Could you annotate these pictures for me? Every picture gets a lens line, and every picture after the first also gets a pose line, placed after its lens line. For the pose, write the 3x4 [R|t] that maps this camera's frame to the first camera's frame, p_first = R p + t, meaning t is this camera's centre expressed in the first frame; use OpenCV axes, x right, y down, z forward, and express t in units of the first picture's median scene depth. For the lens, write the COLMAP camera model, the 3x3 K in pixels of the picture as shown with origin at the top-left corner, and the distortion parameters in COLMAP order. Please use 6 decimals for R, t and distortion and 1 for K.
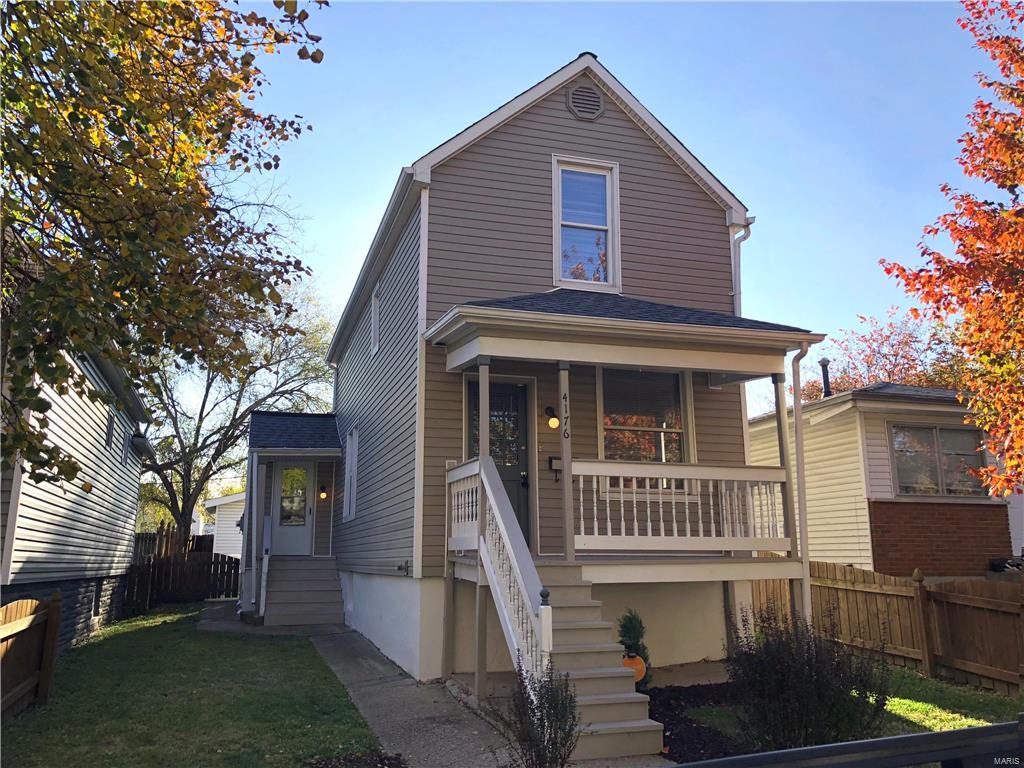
lens RADIAL K [[847.2, 0, 508.4], [0, 847.2, 393.1], [0, 0, 1]] dist [0.024041, -0.035849]
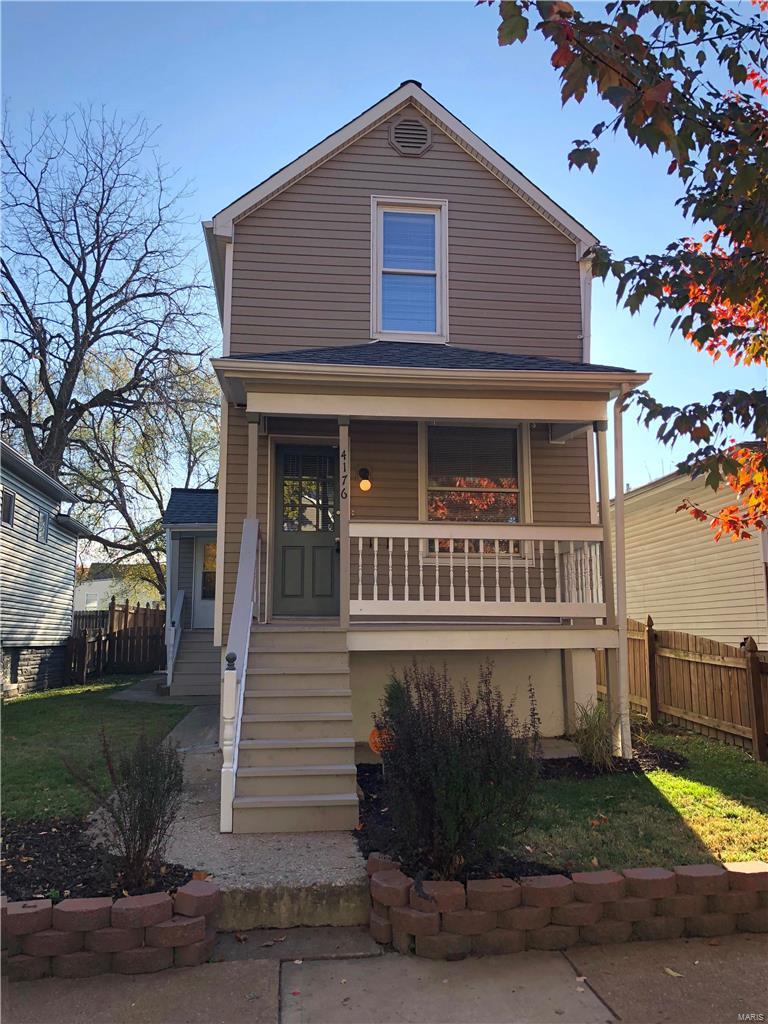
lens RADIAL K [[847.2, 0, 381.0], [0, 847.2, 516.3], [0, 0, 1]] dist [0.024041, -0.035849]
pose [[0.983943, -0.022691, -0.177035, 0.223332], [0.031766, 0.998313, 0.048596, 0.023976], [0.175633, -0.053439, 0.983004, 0.070641]]
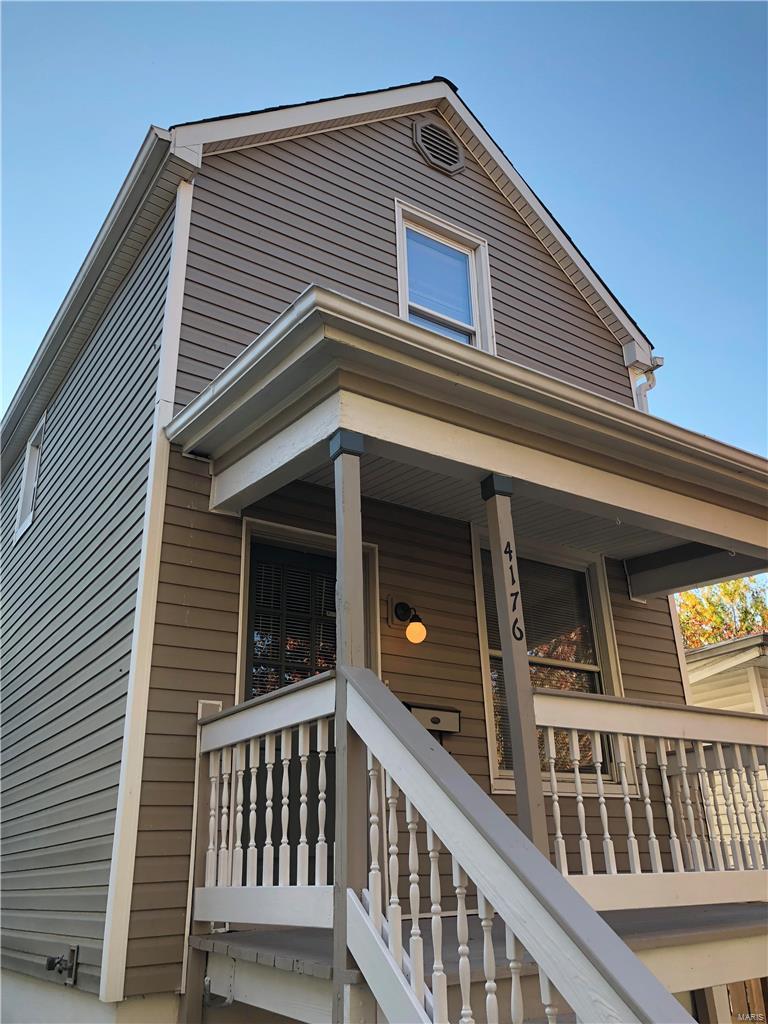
lens RADIAL K [[847.2, 0, 401.8], [0, 847.2, 506.2], [0, 0, 1]] dist [0.024041, -0.035849]
pose [[0.954450, 0.093014, 0.283502, -0.098201], [-0.029684, 0.975055, -0.219971, 0.069107], [-0.296891, 0.201535, 0.933402, 0.485227]]
